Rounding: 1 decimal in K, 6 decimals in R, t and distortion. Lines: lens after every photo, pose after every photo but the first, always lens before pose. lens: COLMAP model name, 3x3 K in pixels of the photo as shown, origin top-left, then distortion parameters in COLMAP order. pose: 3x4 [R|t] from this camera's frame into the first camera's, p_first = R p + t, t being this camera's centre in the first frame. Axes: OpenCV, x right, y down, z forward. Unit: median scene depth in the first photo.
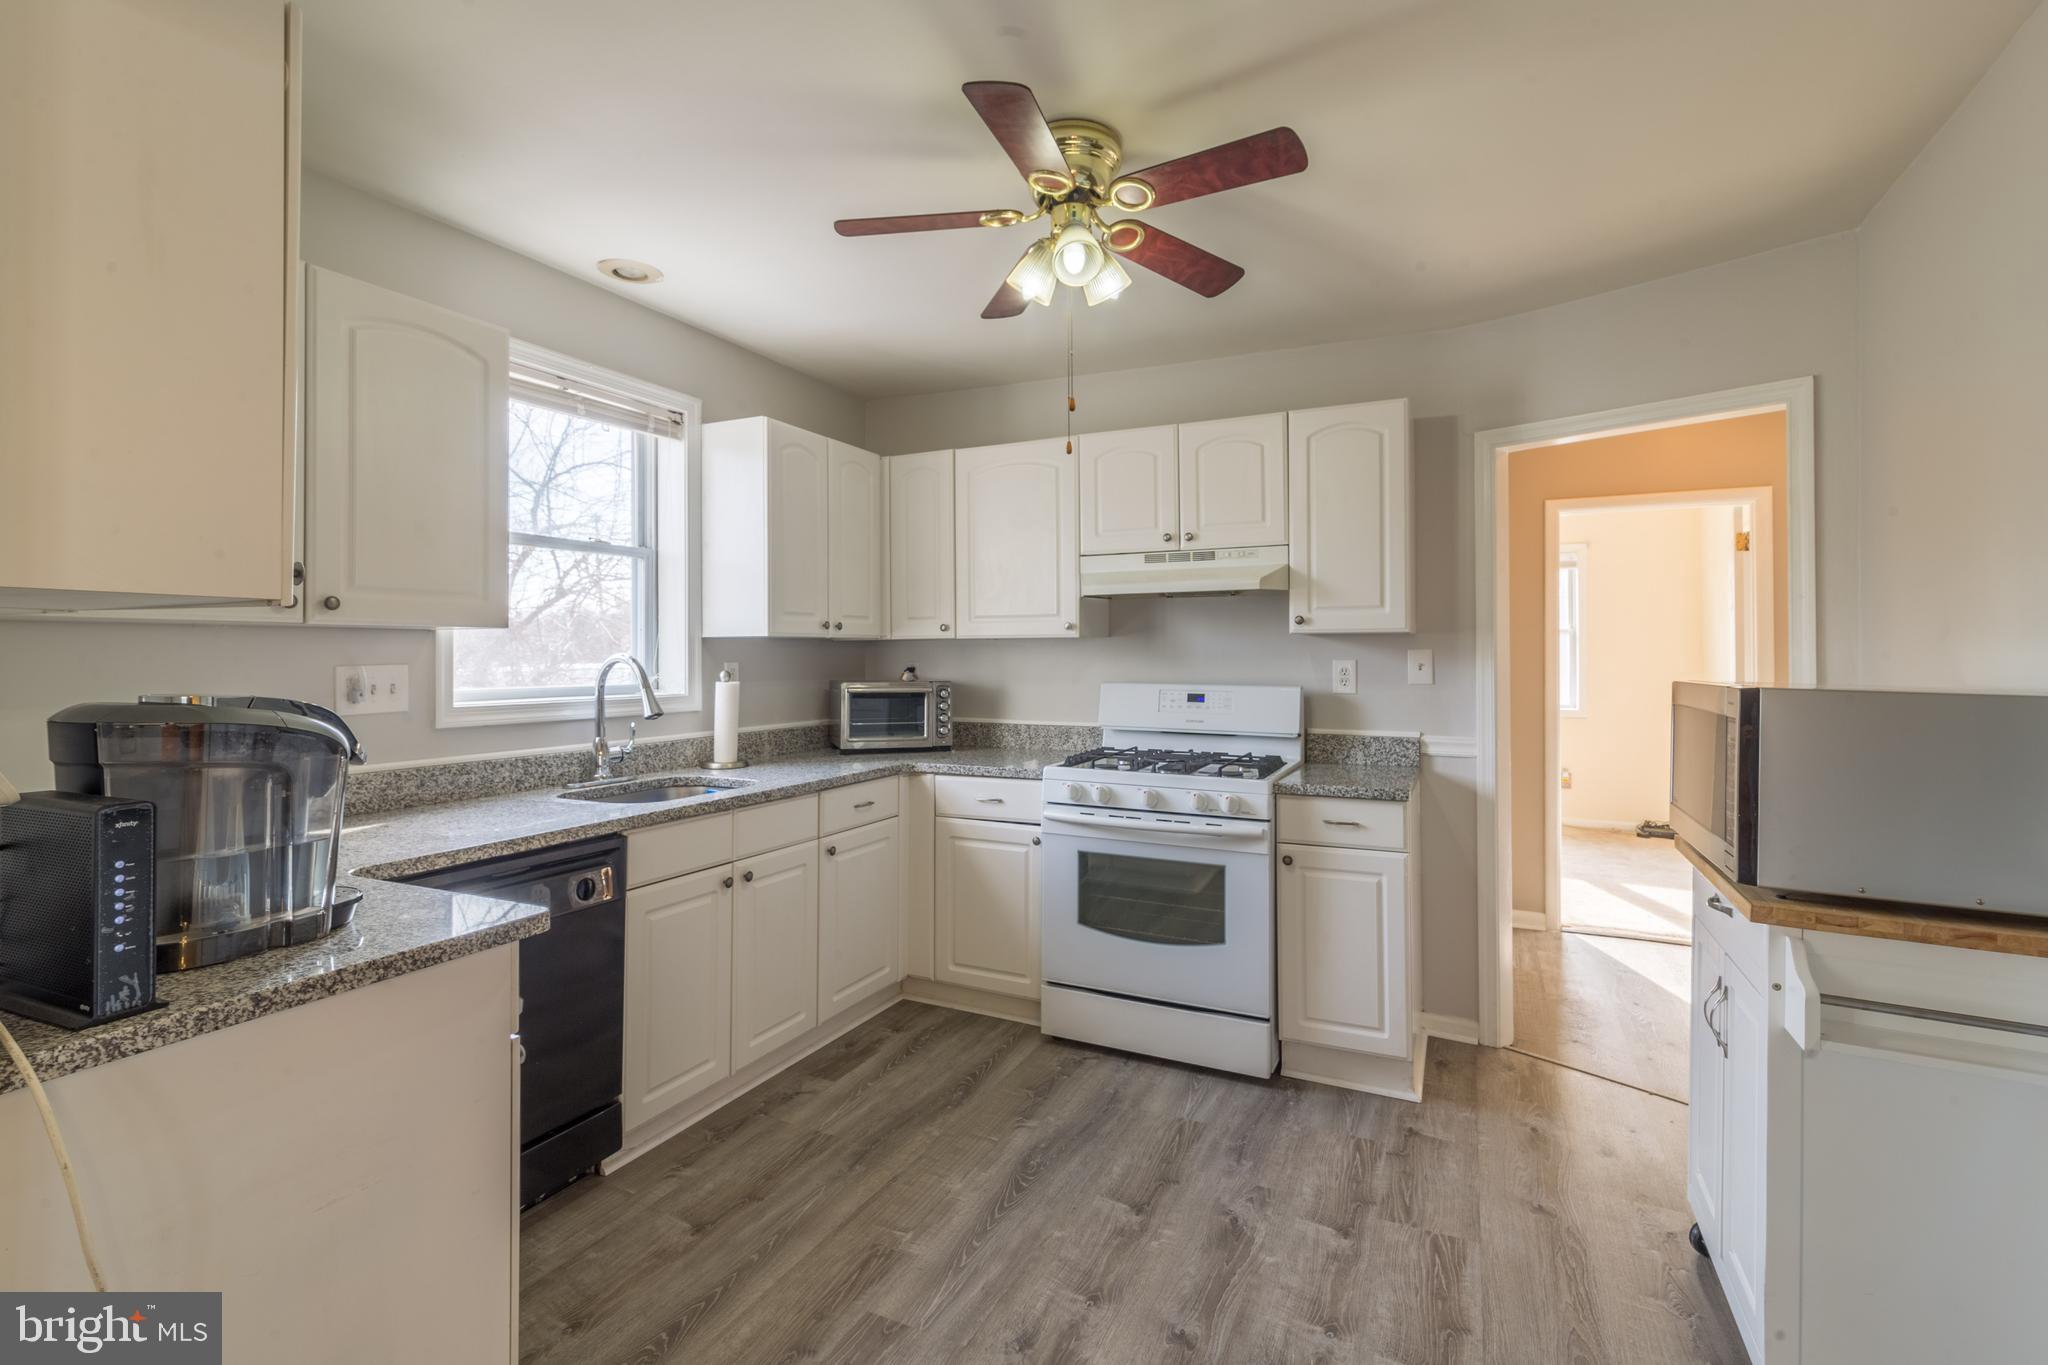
lens RADIAL K [[948.4, 0, 983.4], [0, 948.4, 641.3], [0, 0, 1]] dist [0.003881, -0.000440]
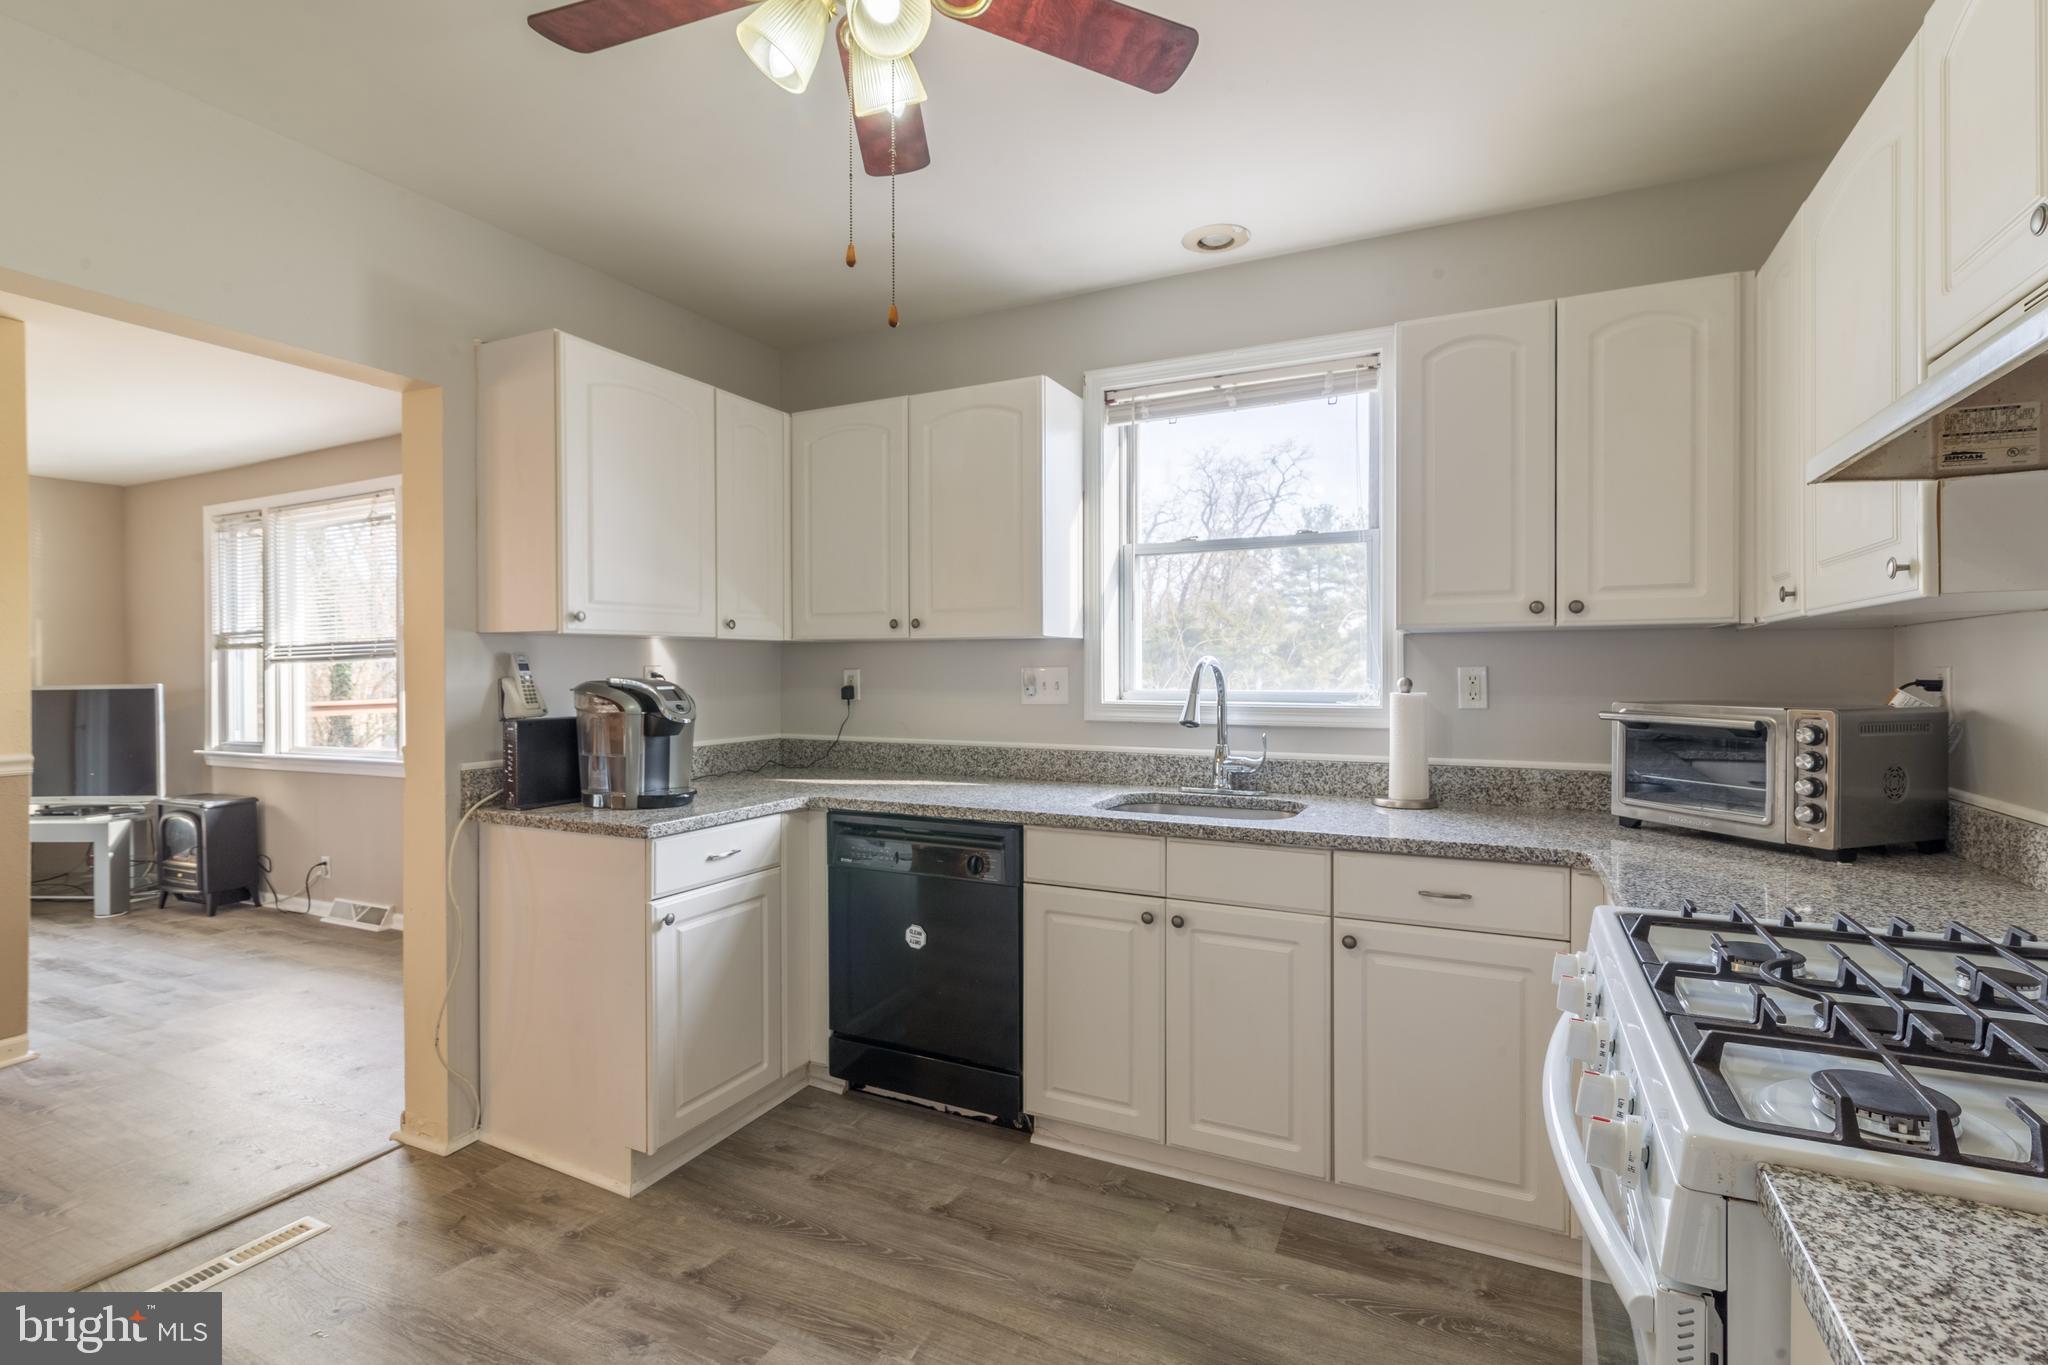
lens RADIAL K [[948.4, 0, 1077.7], [0, 948.4, 676.0], [0, 0, 1]] dist [0.003881, -0.000440]
pose [[0.038653, 0.008120, -0.999220, 0.623638], [0.015875, 0.999836, 0.008739, 0.025252], [0.999127, -0.016201, 0.038517, 0.948104]]
